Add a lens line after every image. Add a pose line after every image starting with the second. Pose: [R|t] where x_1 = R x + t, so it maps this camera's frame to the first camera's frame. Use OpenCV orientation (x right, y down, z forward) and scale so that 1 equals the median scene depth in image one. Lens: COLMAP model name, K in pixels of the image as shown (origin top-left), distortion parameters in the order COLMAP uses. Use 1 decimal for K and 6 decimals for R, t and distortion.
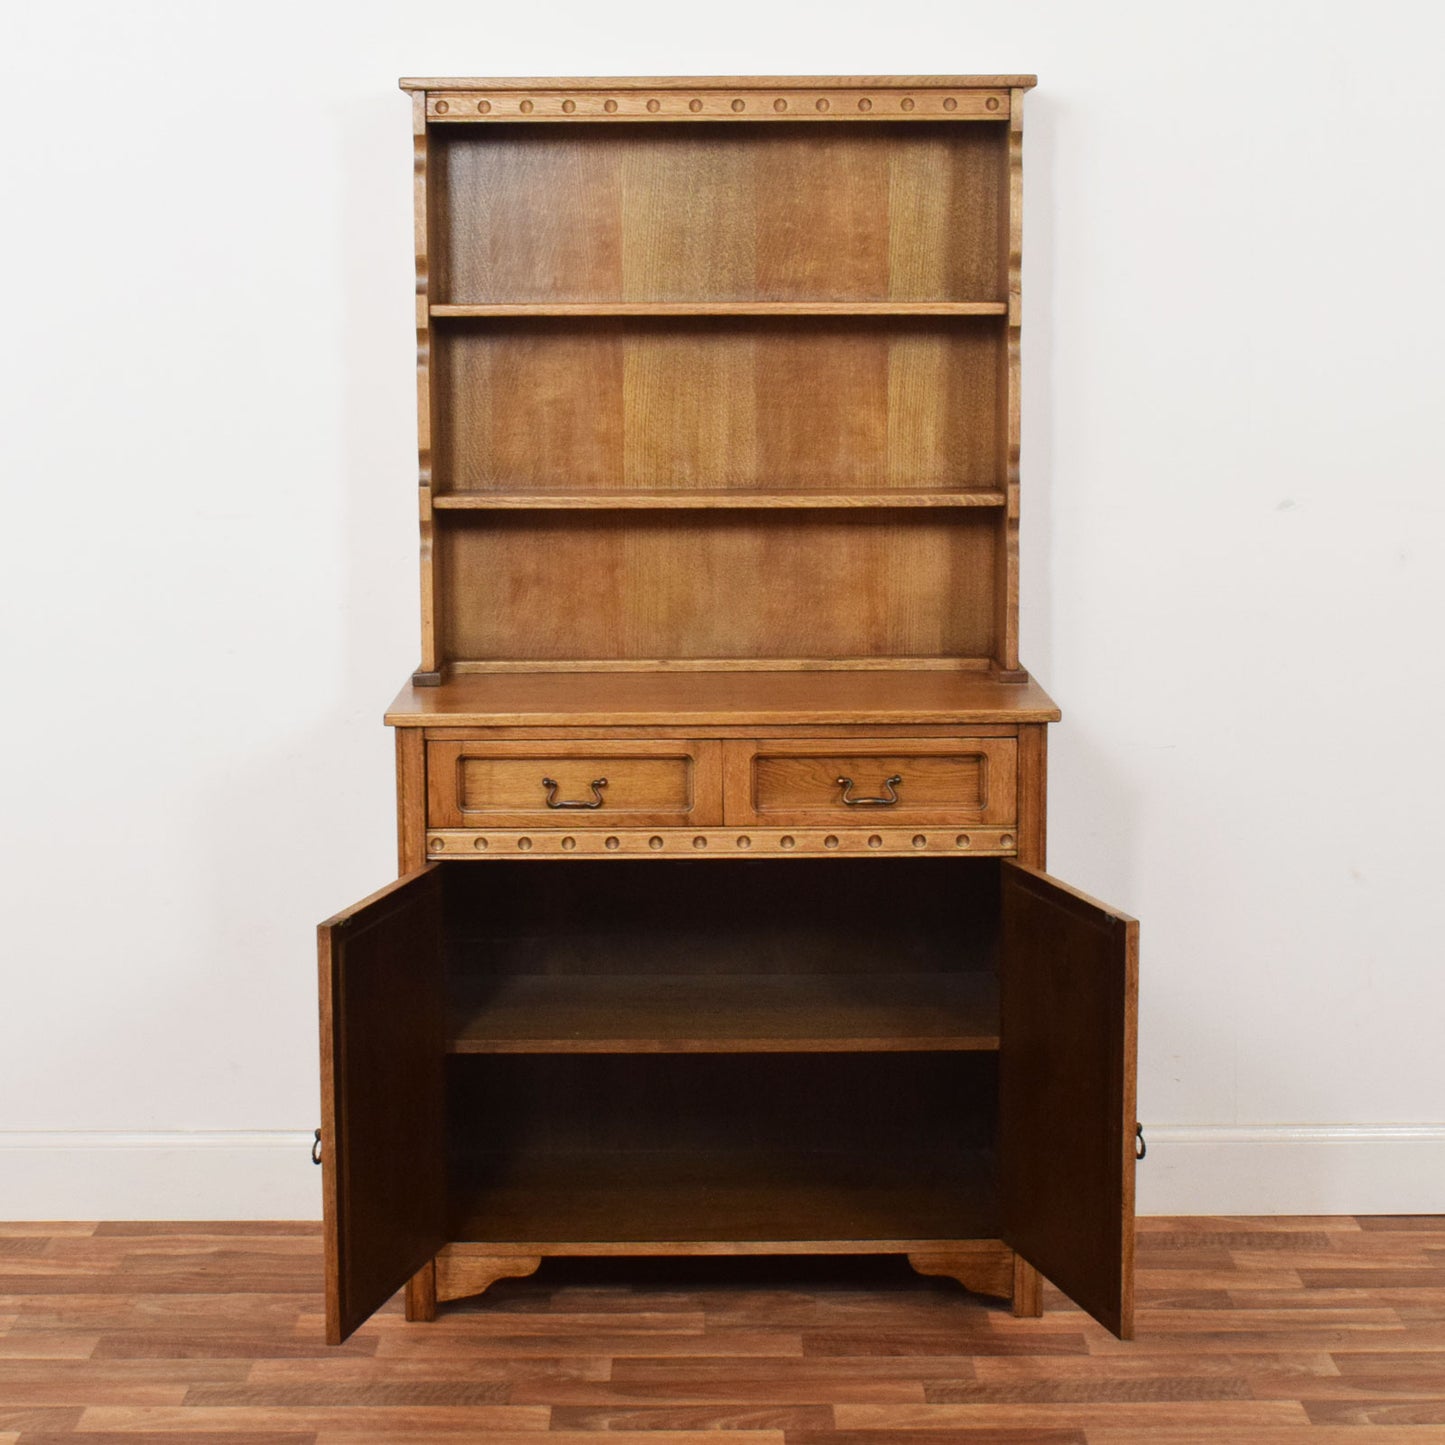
lens RADIAL K [[2788.1, 0, 644.9], [0, 2788.1, 677.8], [0, 0, 1]] dist [-0.007057, 0.000000]
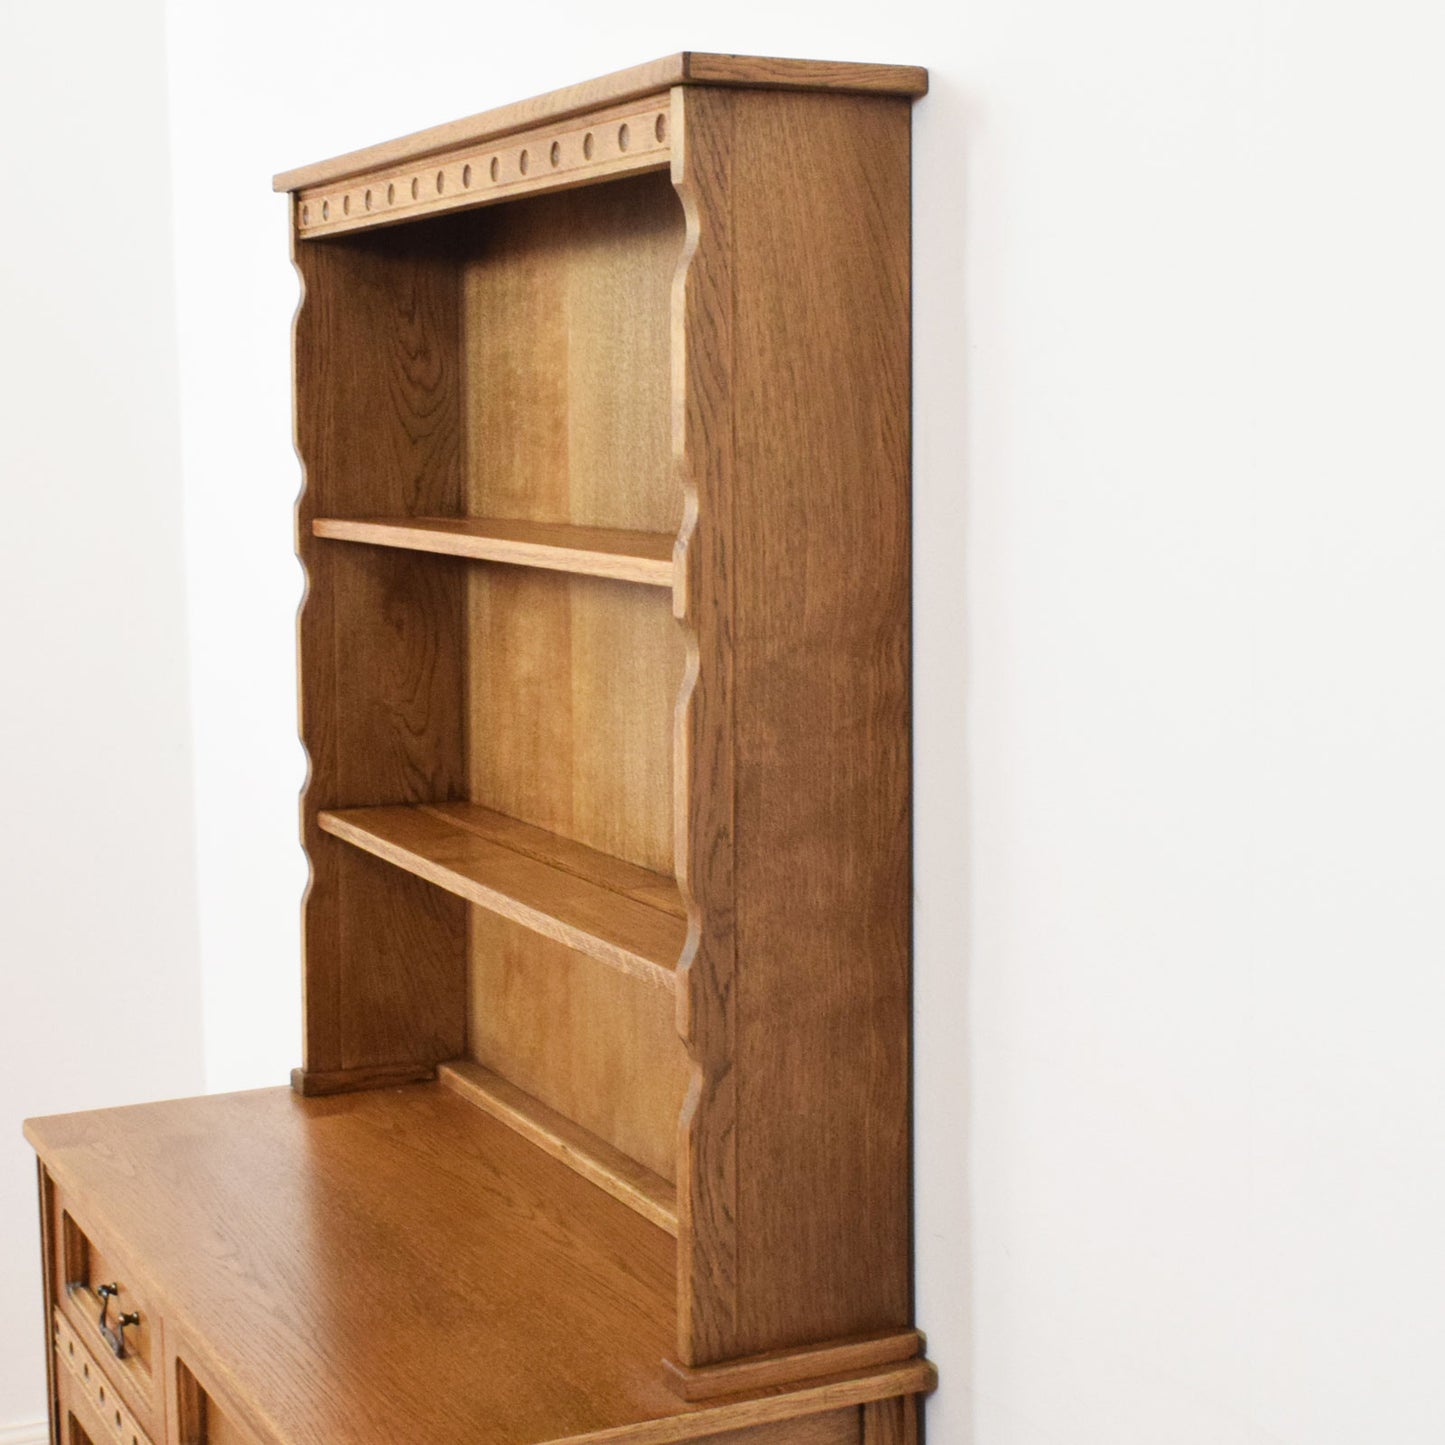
lens RADIAL K [[2530.8, 0, 725.9], [0, 2530.8, 707.7], [0, 0, 1]] dist [-0.015976, 0.000000]
pose [[0.455770, 0.105239, -0.883854, 0.504958], [-0.116884, 0.991463, 0.057779, -0.138197], [0.882390, 0.076975, 0.464180, 0.830589]]
